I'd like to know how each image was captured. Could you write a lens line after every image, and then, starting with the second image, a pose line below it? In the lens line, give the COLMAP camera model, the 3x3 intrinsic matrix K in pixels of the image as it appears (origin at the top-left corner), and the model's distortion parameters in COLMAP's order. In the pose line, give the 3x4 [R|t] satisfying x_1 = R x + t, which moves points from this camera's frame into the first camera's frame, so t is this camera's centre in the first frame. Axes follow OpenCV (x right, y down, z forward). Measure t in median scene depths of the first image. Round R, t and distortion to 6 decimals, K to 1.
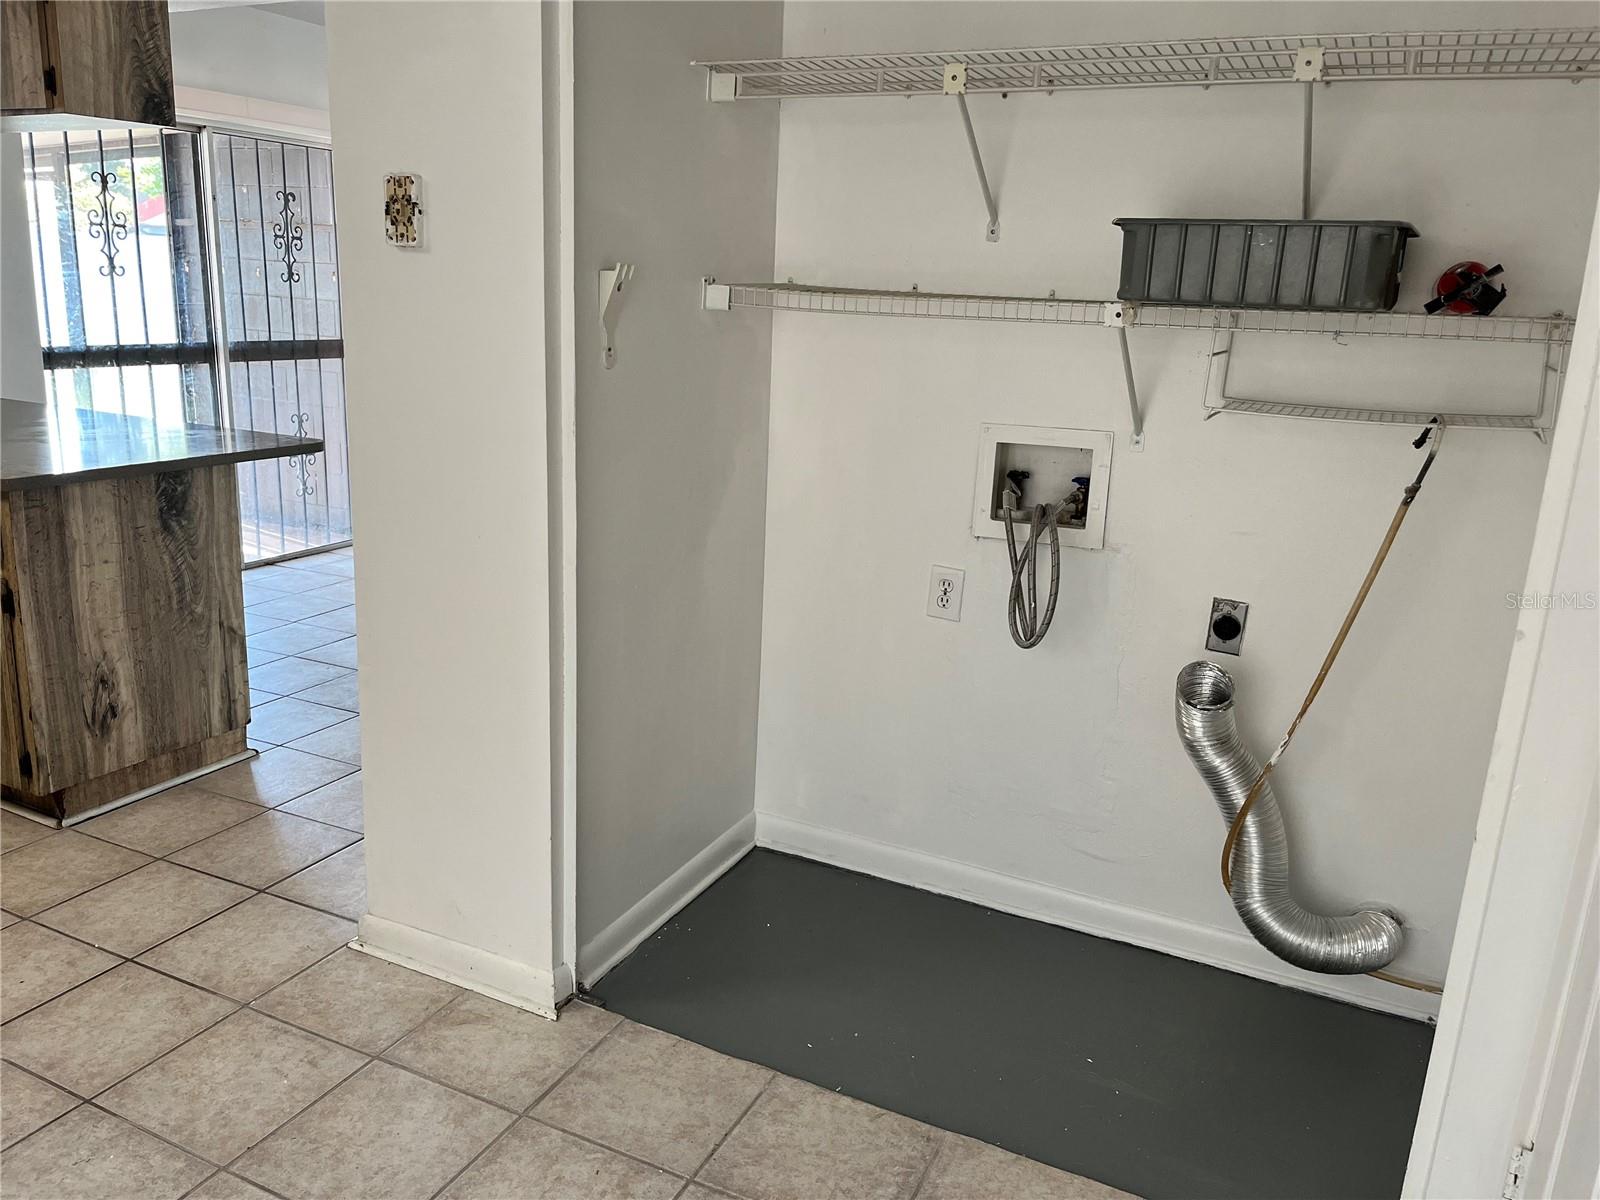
lens RADIAL K [[1222.5, 0, 795.8], [0, 1222.5, 597.2], [0, 0, 1]] dist [0.047662, -0.066283]
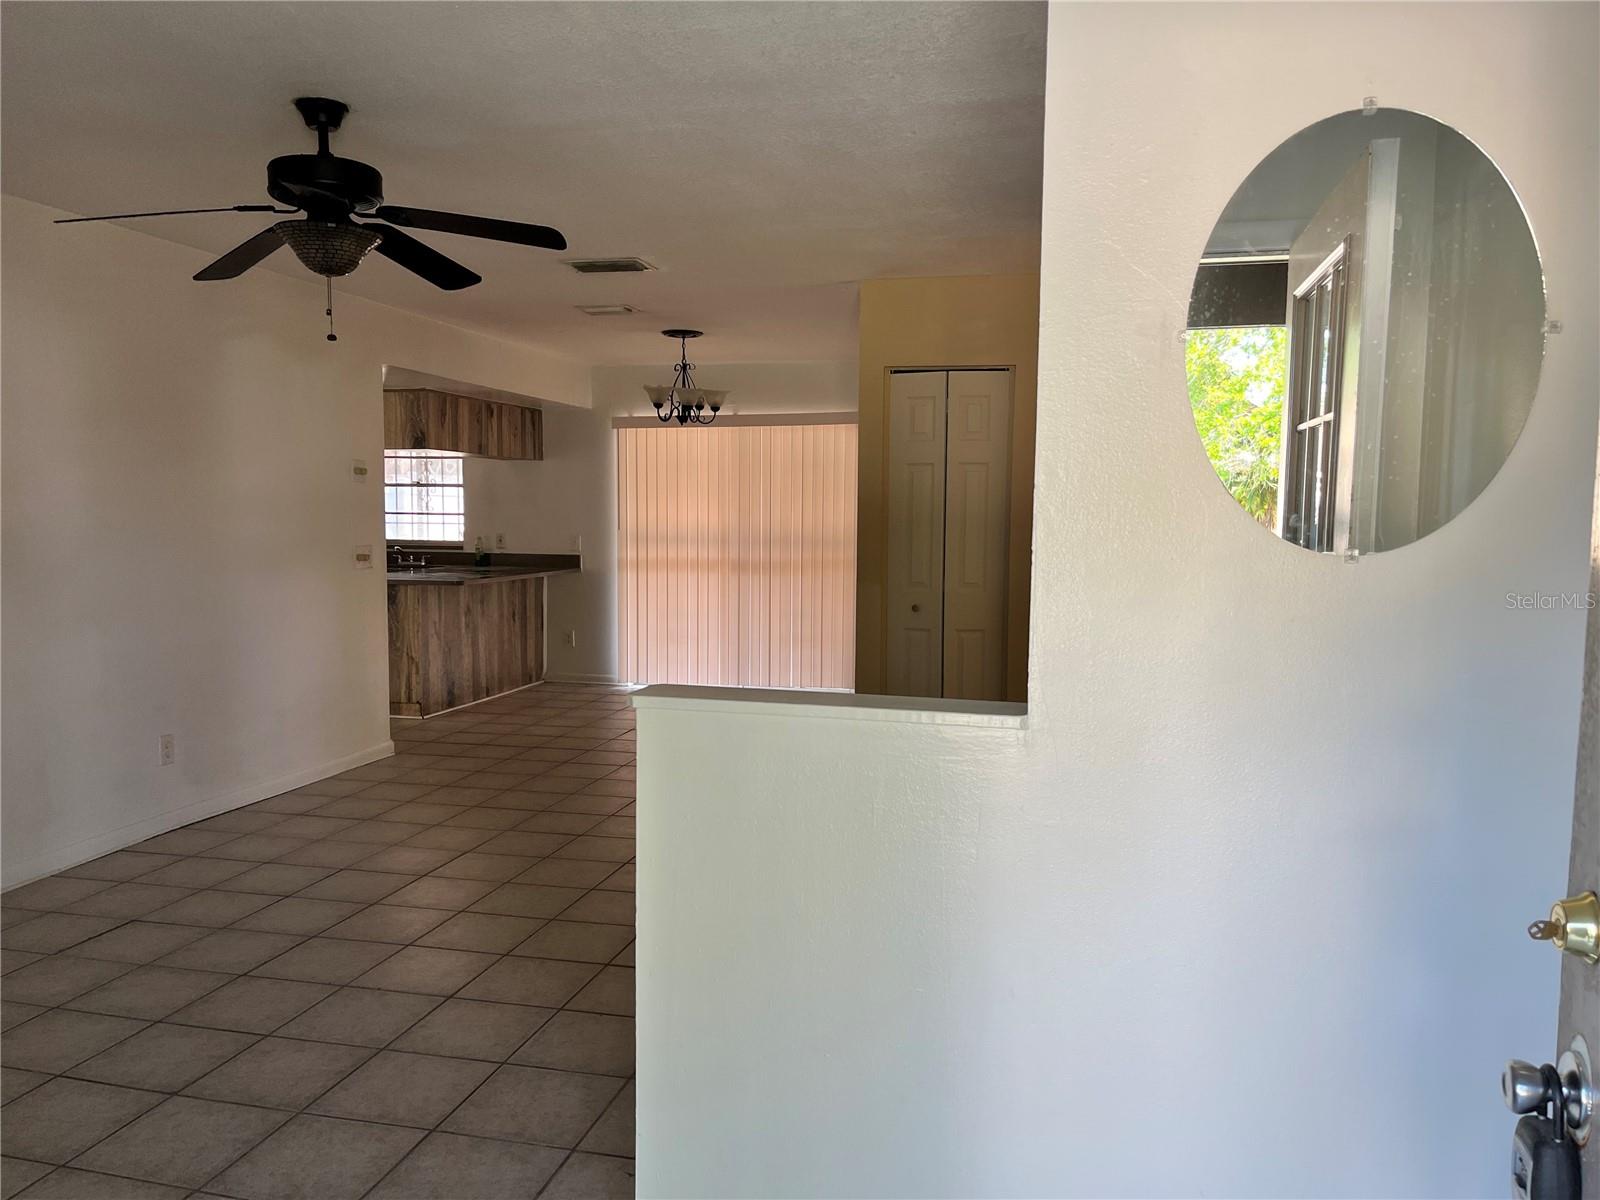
lens RADIAL K [[1222.5, 0, 812.5], [0, 1222.5, 602.3], [0, 0, 1]] dist [0.047662, -0.066283]
pose [[0.212607, 0.030642, -0.976657, 2.016407], [-0.245006, 0.969251, -0.022925, -0.212988], [0.945923, 0.244161, 0.213577, 1.252789]]
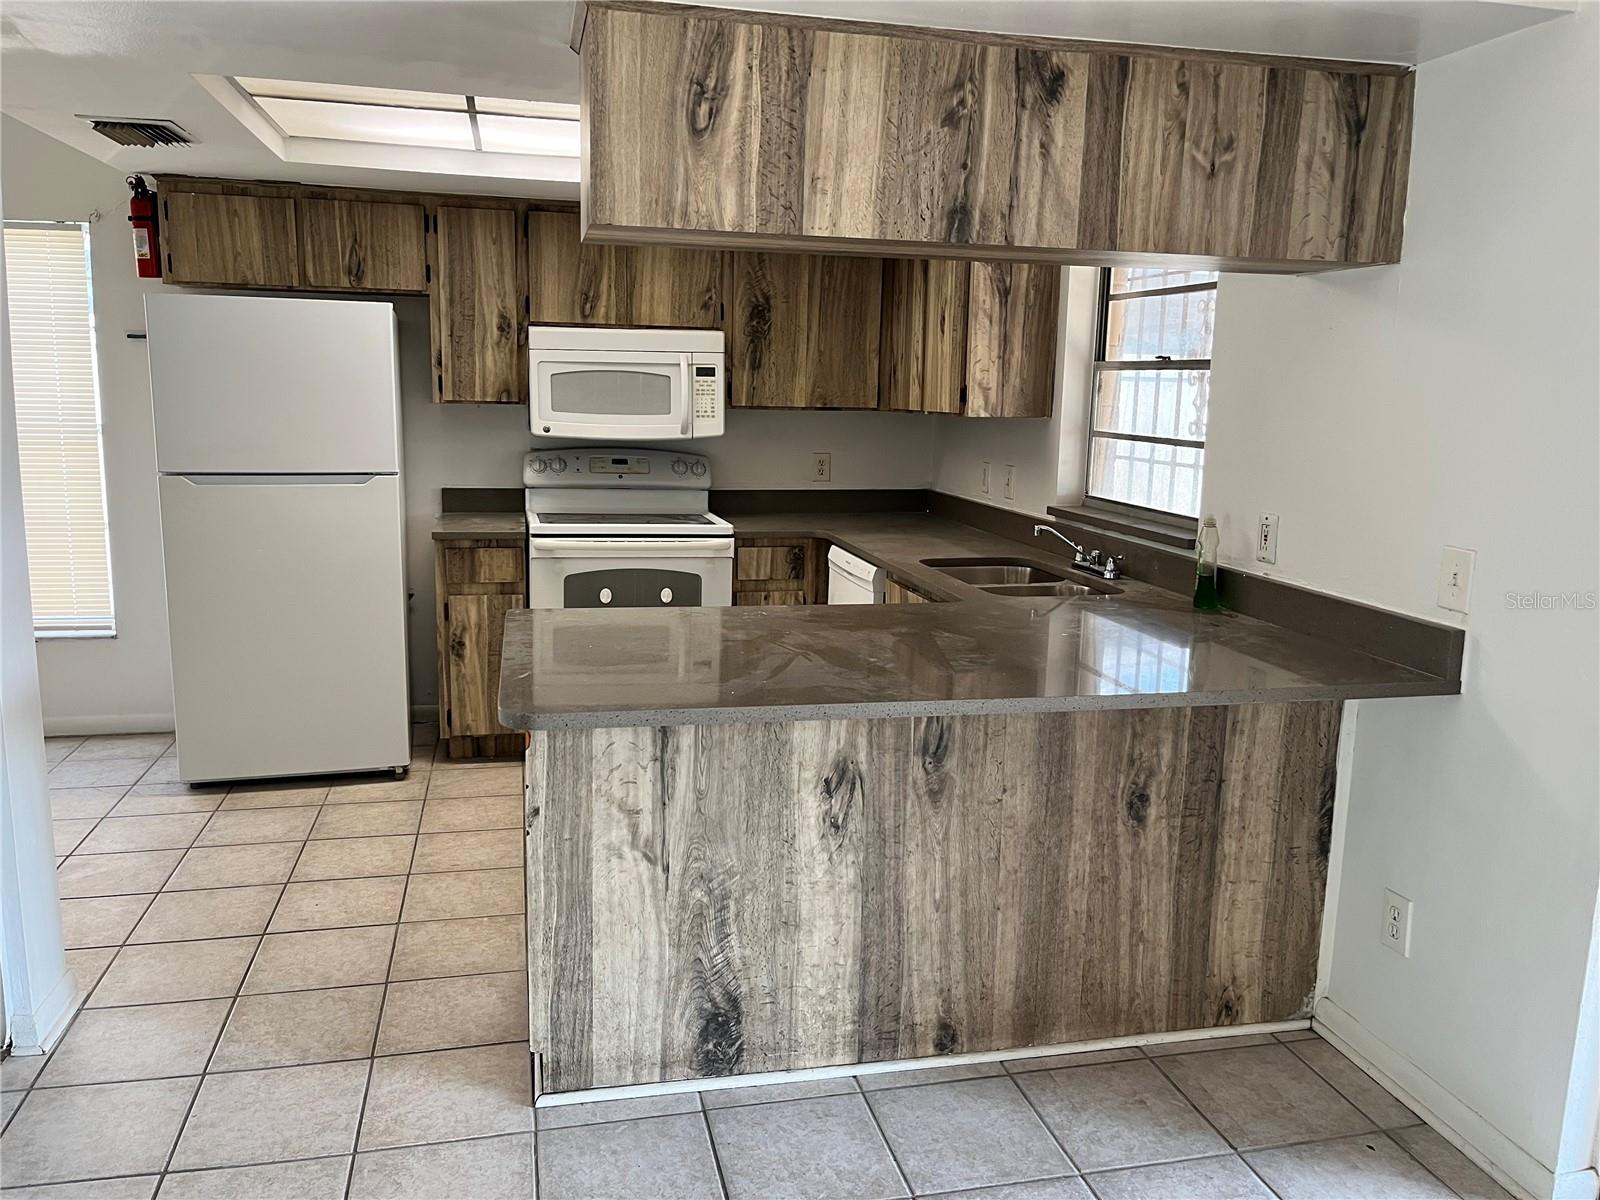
lens RADIAL K [[1222.5, 0, 798.7], [0, 1222.5, 590.8], [0, 0, 1]] dist [0.047662, -0.066283]
pose [[-0.783769, 0.040035, -0.619760, -0.161600], [-0.212848, 0.920168, 0.328615, -0.434750], [0.583440, 0.389473, -0.712678, 1.611498]]
